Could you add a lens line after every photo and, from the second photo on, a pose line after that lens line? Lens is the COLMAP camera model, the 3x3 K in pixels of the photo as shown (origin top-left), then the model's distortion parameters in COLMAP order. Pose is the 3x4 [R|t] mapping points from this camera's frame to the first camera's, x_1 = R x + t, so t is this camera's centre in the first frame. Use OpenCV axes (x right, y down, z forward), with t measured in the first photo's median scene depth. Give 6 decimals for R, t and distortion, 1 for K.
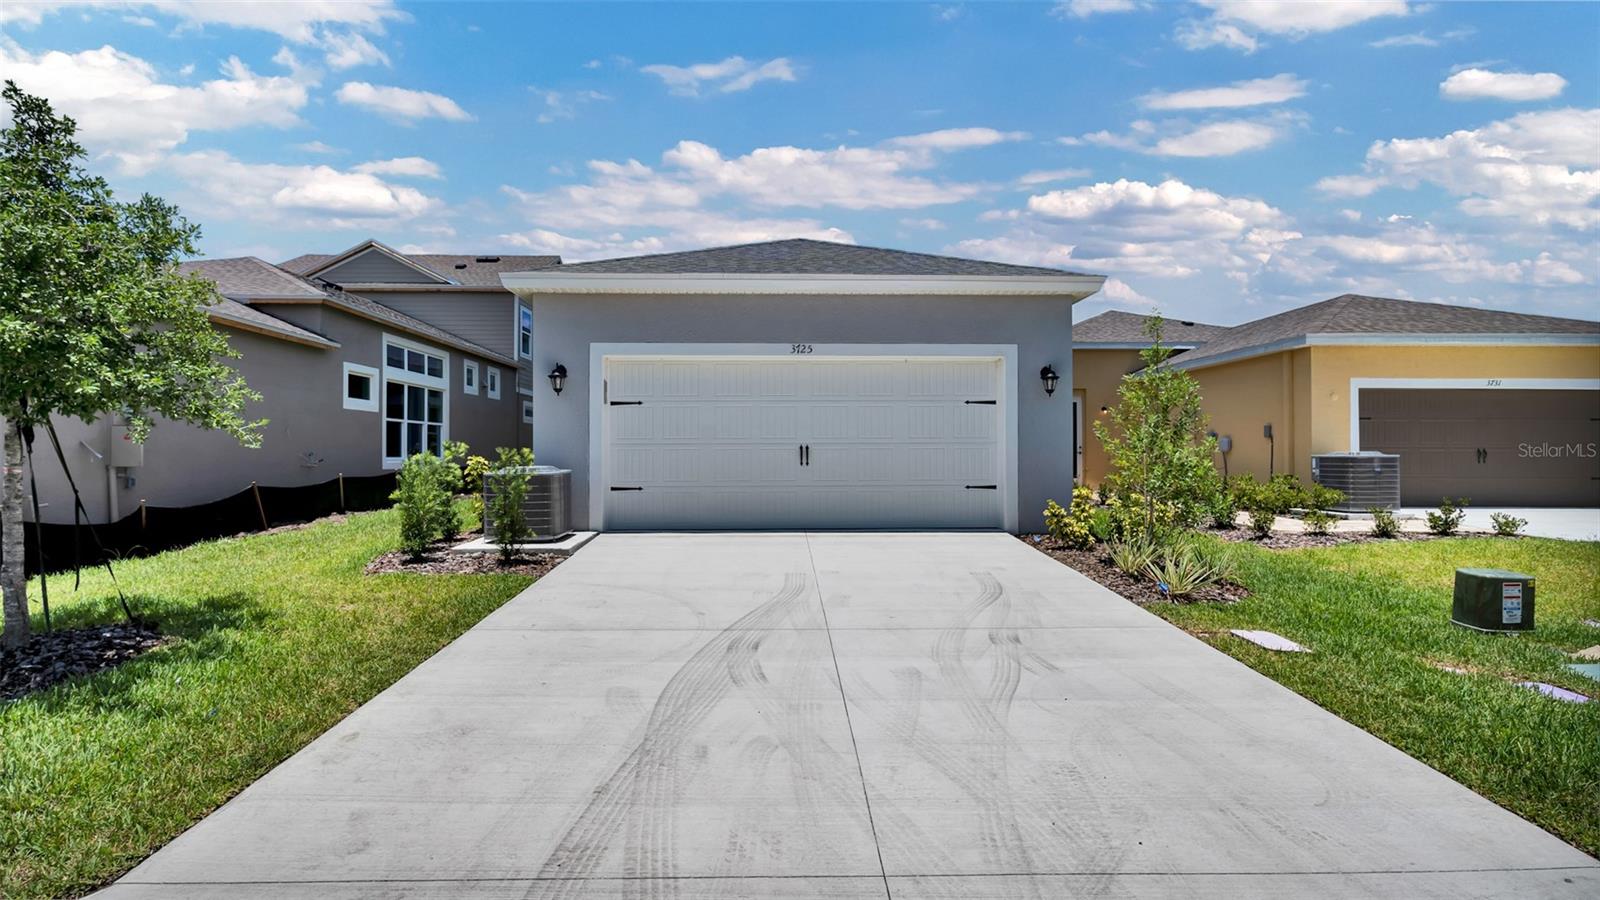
lens RADIAL K [[742.3, 0, 800.0], [0, 742.3, 450.0], [0, 0, 1]] dist [-0.001048, -0.000047]
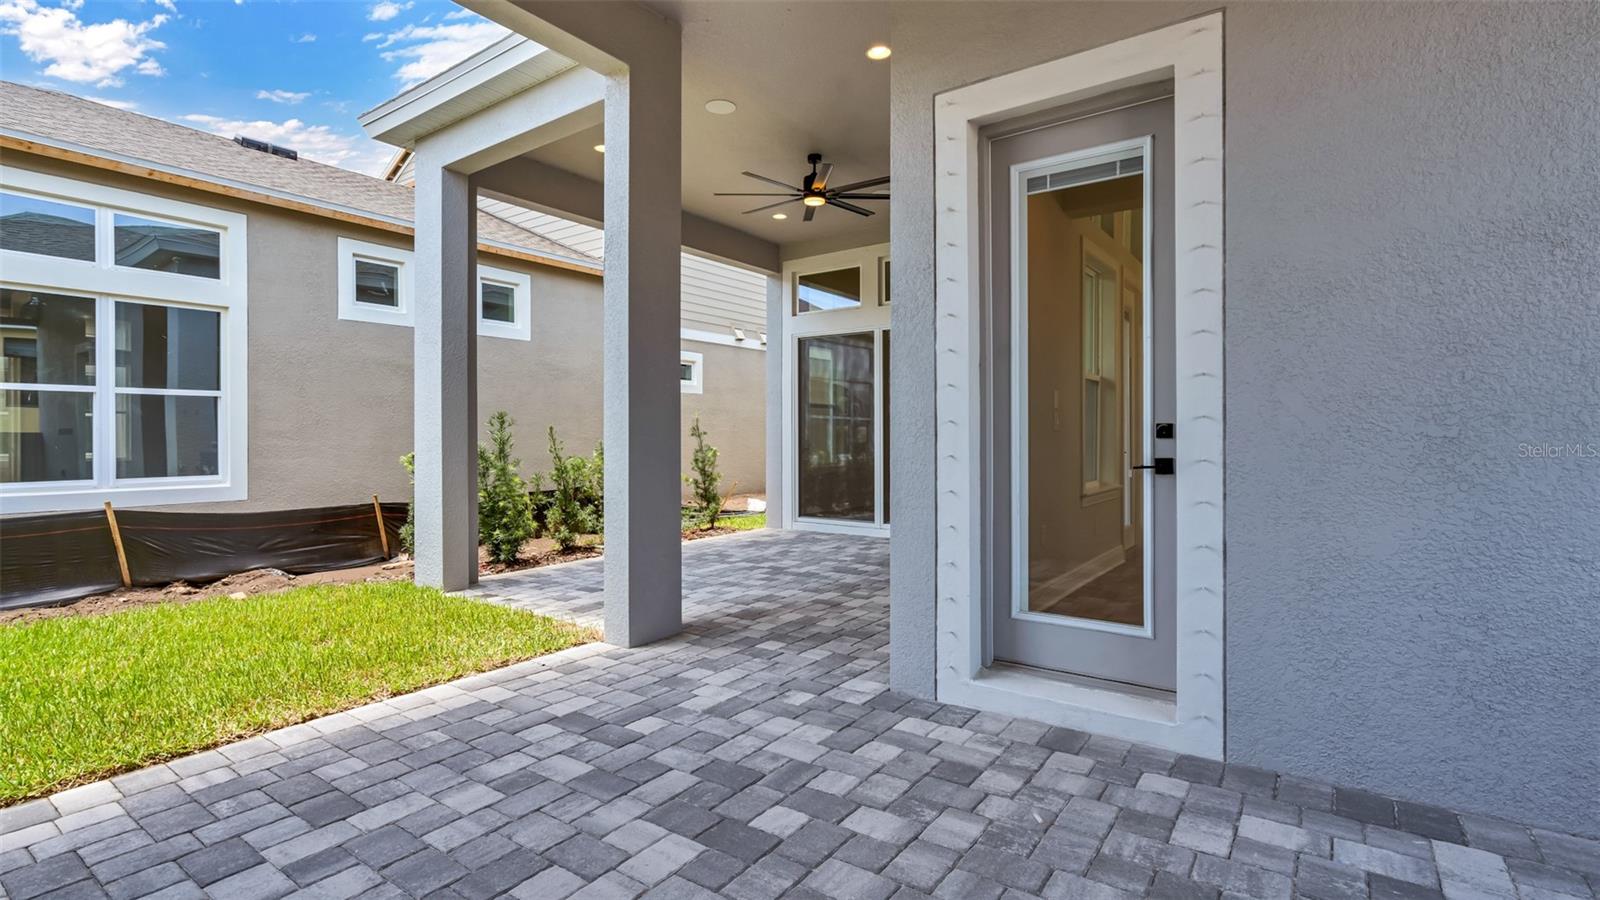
lens RADIAL K [[742.3, 0, 800.0], [0, 742.3, 450.0], [0, 0, 1]] dist [-0.001048, -0.000047]
pose [[0.798455, -0.010270, -0.601967, 0.032825], [0.017196, 0.999836, 0.005752, 0.000084], [0.601809, -0.014945, 0.798500, 0.856865]]
